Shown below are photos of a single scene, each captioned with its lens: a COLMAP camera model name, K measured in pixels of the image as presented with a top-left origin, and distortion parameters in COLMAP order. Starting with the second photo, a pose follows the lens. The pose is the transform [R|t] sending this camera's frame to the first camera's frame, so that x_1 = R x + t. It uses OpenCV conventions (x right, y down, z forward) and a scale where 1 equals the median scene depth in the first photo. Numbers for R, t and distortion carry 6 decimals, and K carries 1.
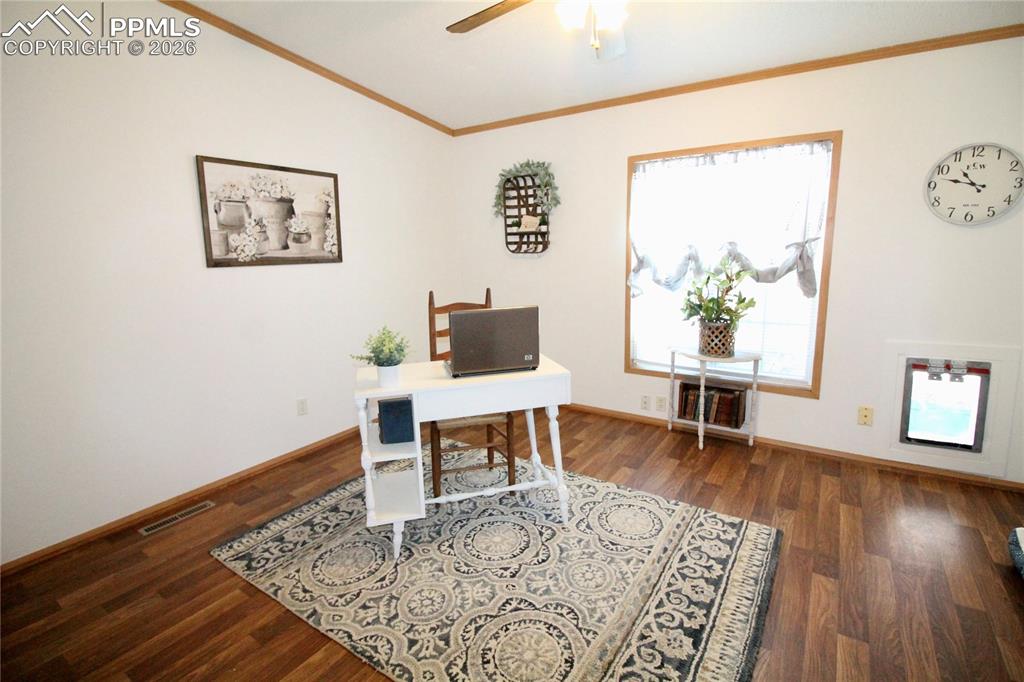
lens RADIAL K [[484.9, 0, 511.2], [0, 484.9, 332.5], [0, 0, 1]] dist [0.001953, -0.012072]
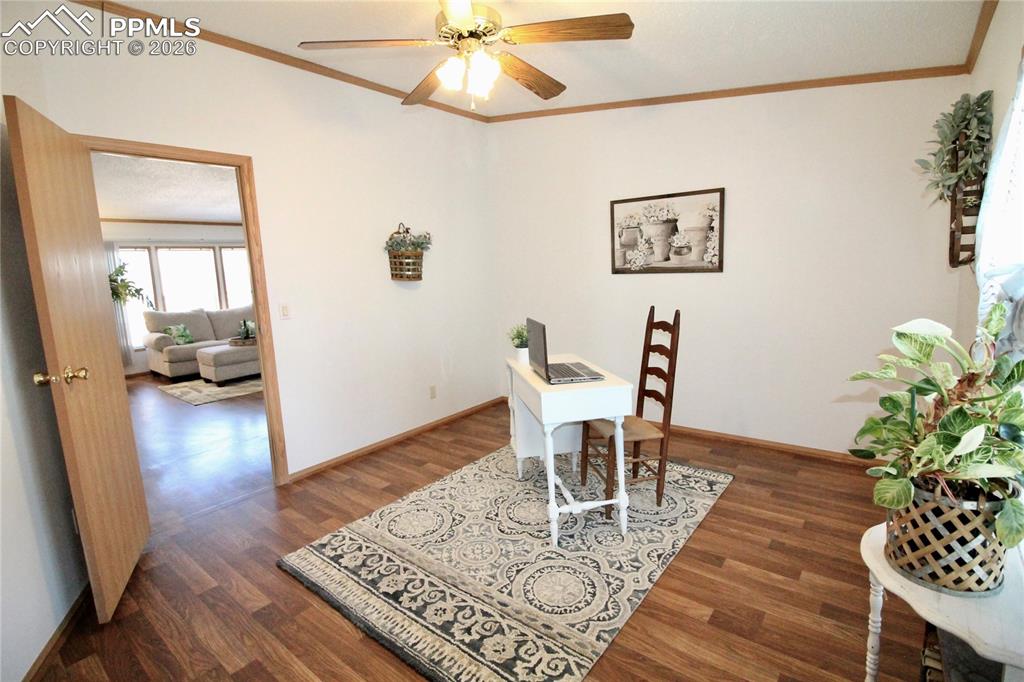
lens RADIAL K [[484.9, 0, 511.2], [0, 484.9, 332.5], [0, 0, 1]] dist [0.001953, -0.012072]
pose [[-0.085026, 0.163017, -0.982953, 0.947592], [-0.131259, 0.976095, 0.173234, -0.181404], [0.987695, 0.143751, -0.061596, 0.829976]]
